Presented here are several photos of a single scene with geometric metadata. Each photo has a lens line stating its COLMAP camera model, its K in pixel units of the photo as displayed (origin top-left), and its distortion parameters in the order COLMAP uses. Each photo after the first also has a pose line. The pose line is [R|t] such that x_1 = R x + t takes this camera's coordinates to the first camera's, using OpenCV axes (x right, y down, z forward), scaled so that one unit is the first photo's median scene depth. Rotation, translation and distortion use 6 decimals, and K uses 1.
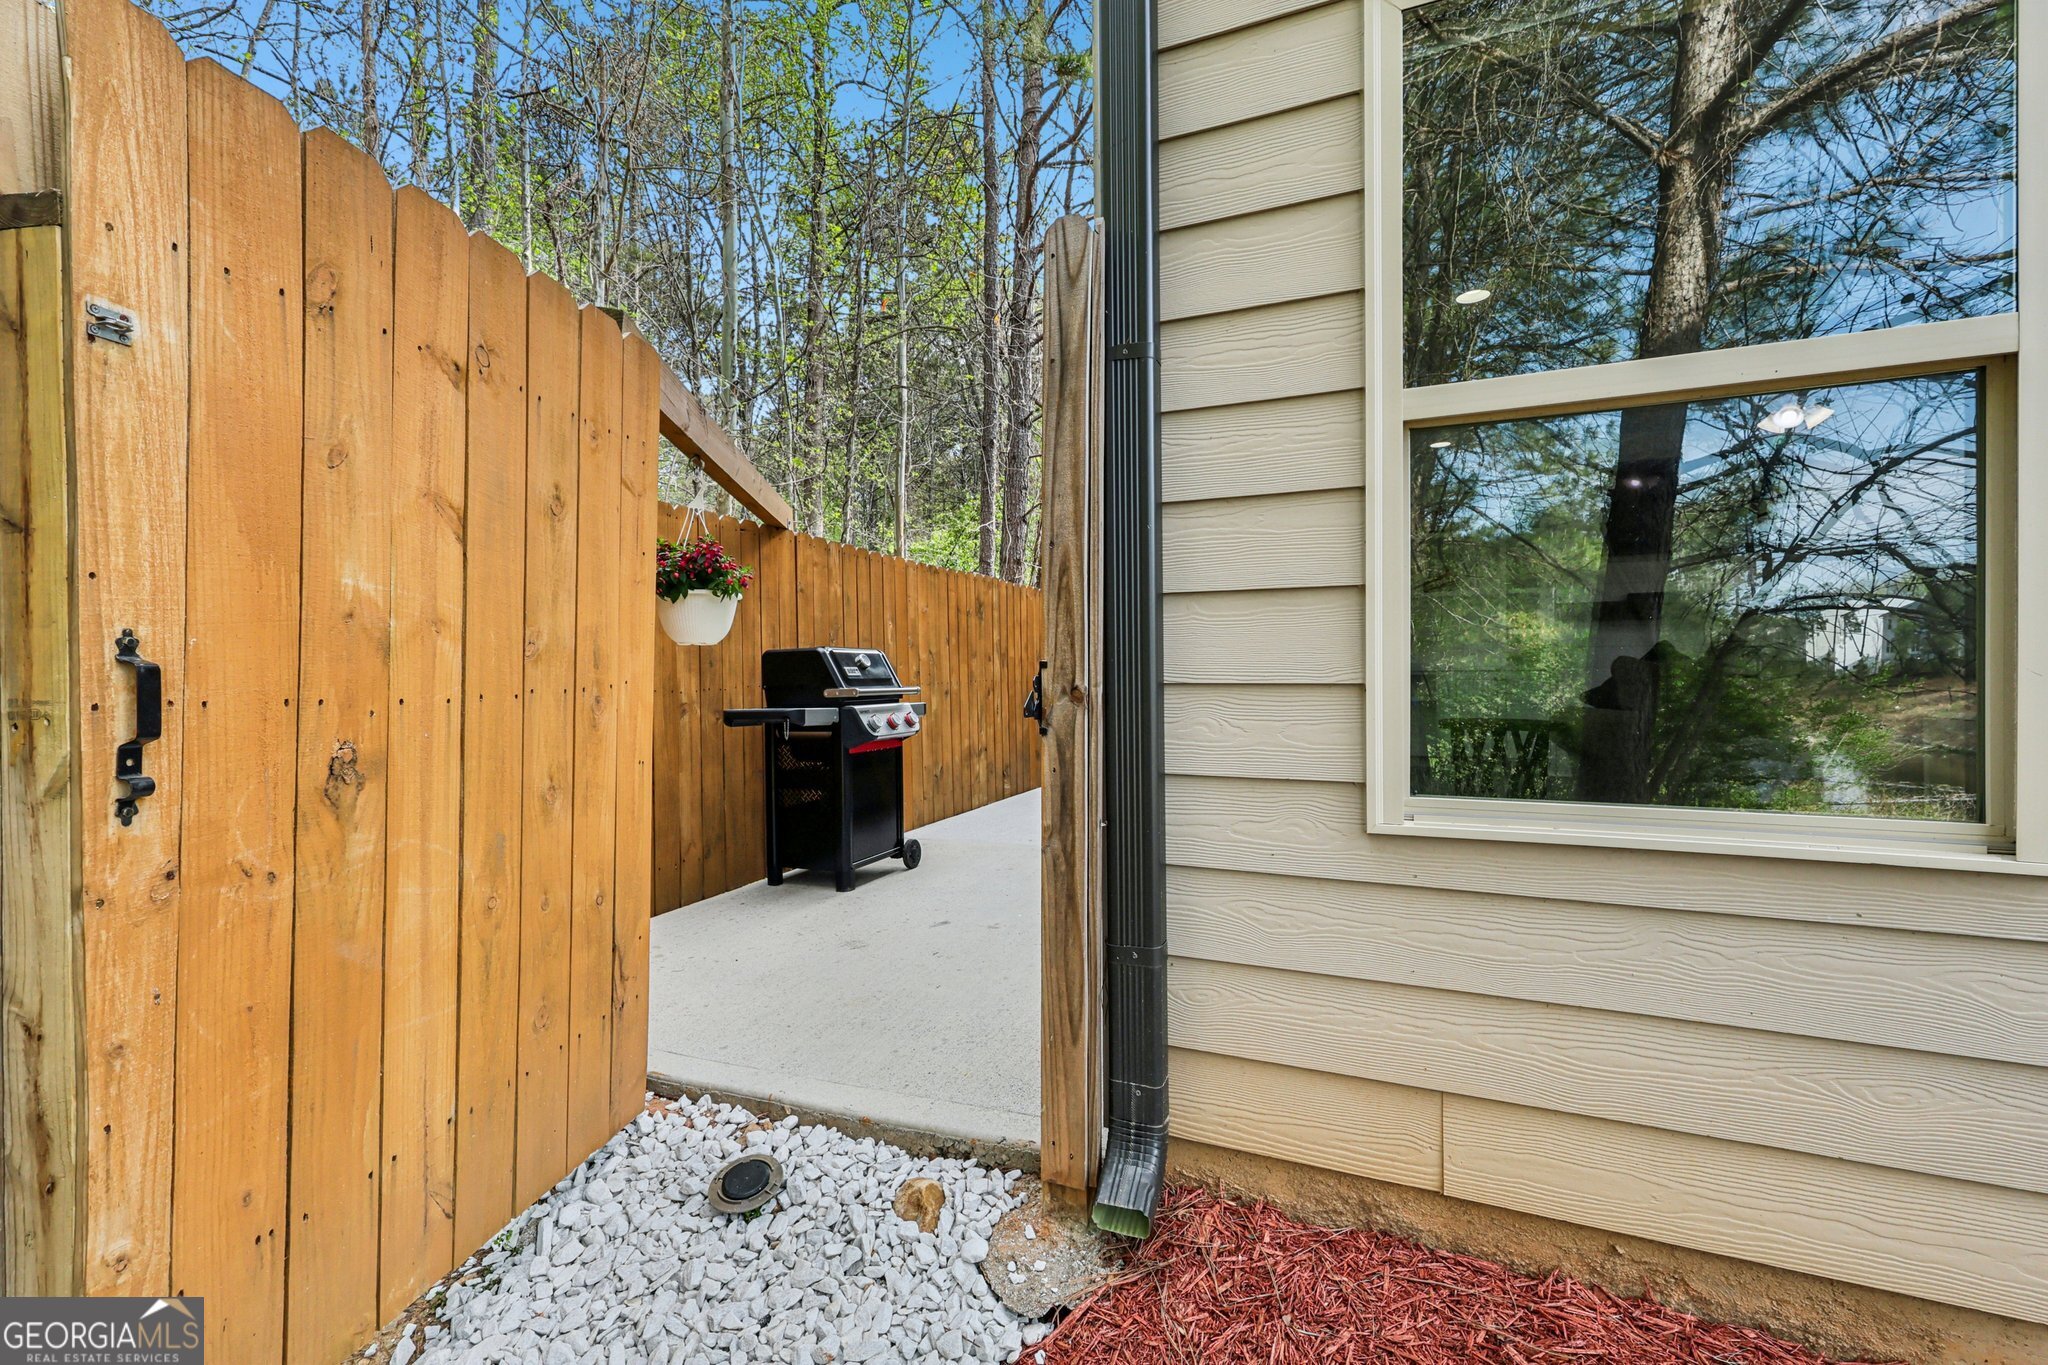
lens RADIAL K [[850.5, 0, 1026.2], [0, 850.5, 667.6], [0, 0, 1]] dist [0.000772, -0.000268]
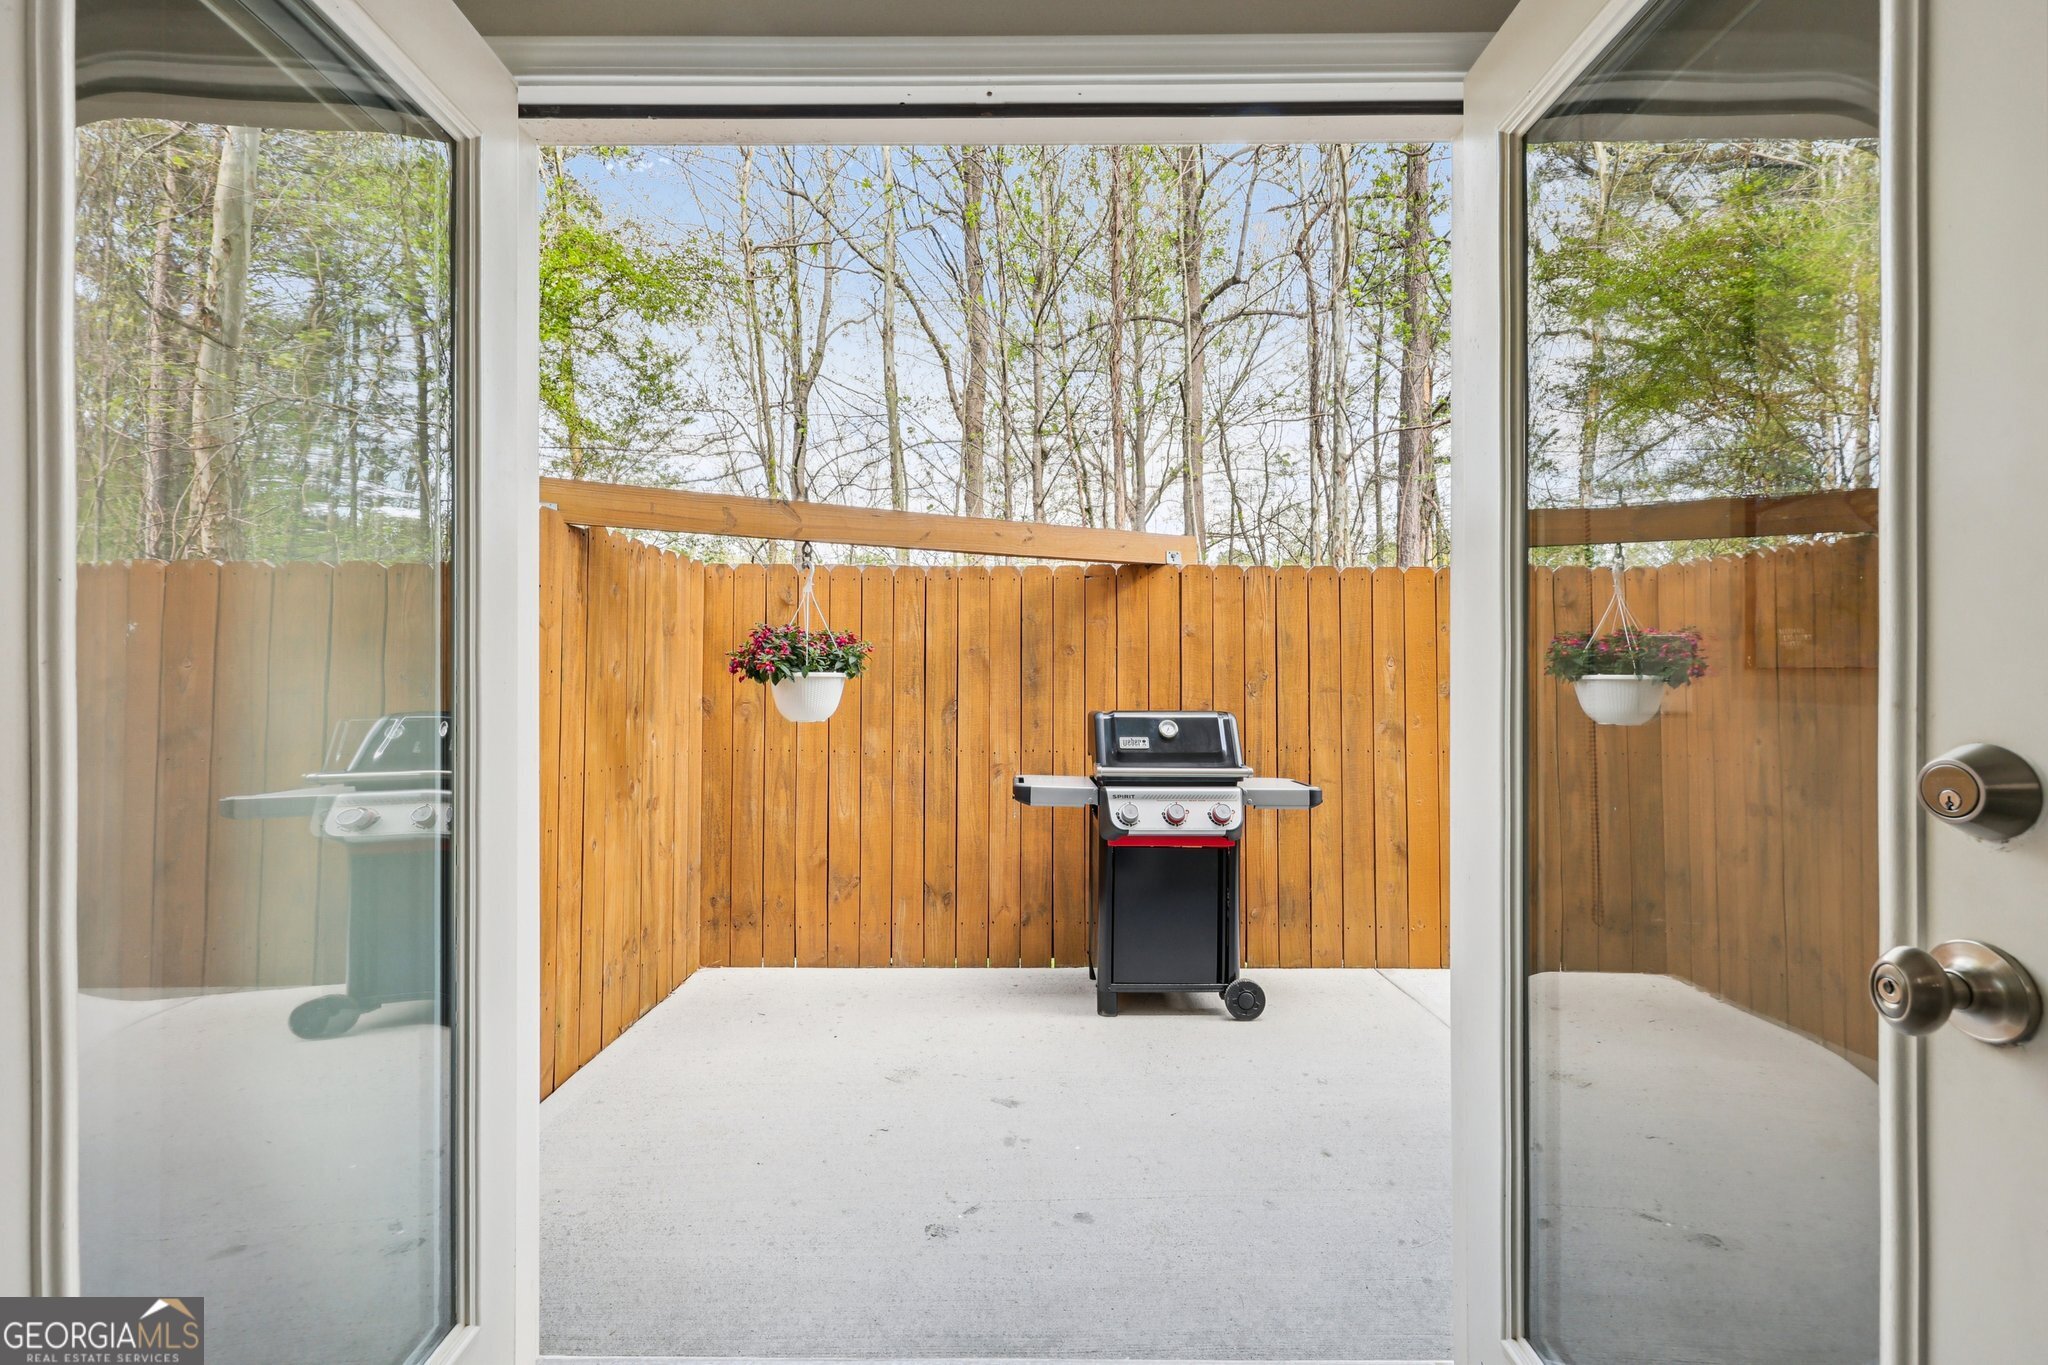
lens RADIAL K [[850.5, 0, 1026.2], [0, 850.5, 667.6], [0, 0, 1]] dist [0.000772, -0.000268]
pose [[0.396409, 0.007544, -0.918043, 0.458315], [-0.001163, 0.999970, 0.007715, -0.069184], [0.918073, -0.001991, 0.396405, 0.552736]]
